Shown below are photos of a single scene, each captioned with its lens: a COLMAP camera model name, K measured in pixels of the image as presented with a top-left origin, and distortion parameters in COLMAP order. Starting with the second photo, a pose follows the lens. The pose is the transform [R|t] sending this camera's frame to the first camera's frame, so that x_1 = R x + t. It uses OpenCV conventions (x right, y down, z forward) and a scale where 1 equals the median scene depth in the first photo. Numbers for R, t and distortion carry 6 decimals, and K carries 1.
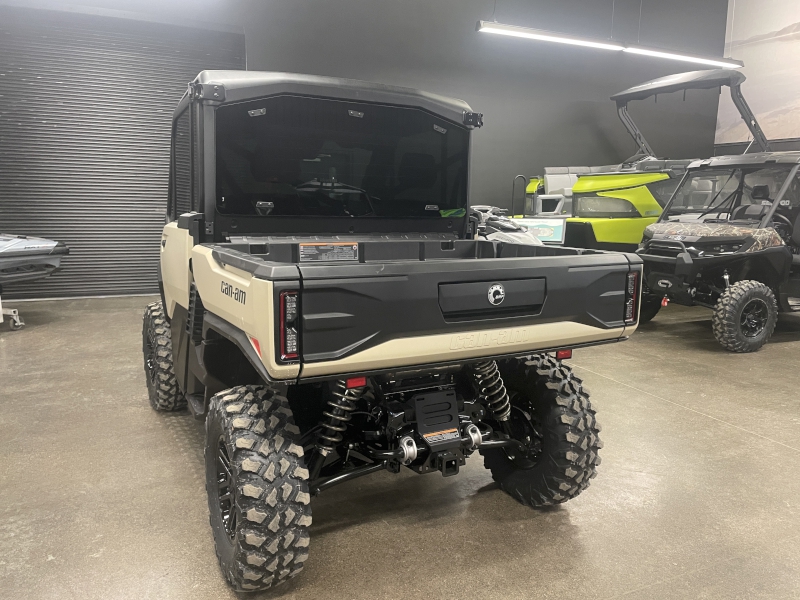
lens RADIAL K [[617.5, 0, 400.0], [0, 617.5, 300.0], [0, 0, 1]] dist [0.069124, 0.002219]
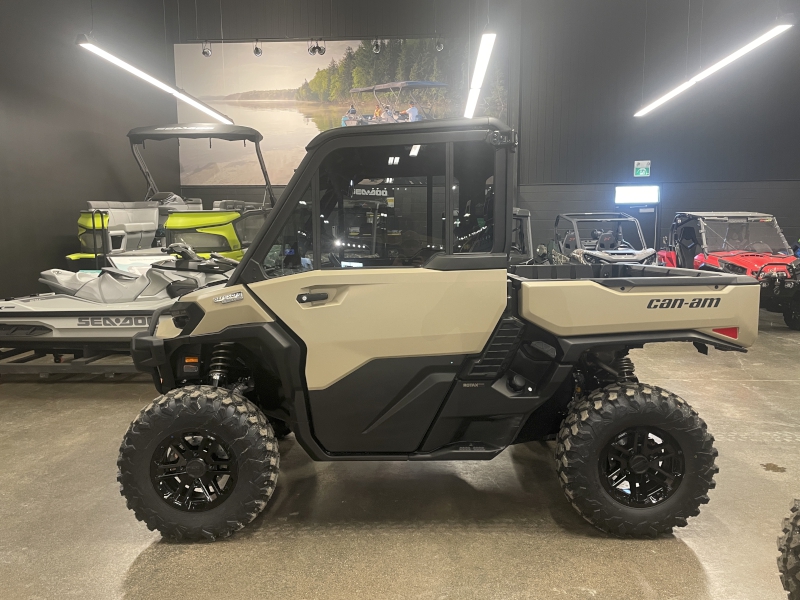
lens RADIAL K [[617.5, 0, 400.0], [0, 617.5, 300.0], [0, 0, 1]] dist [0.069124, 0.002219]
pose [[0.487695, -0.116018, 0.865271, -0.427409], [0.156927, 0.986637, 0.043842, -0.047671], [-0.858794, 0.114402, 0.499384, 0.202467]]
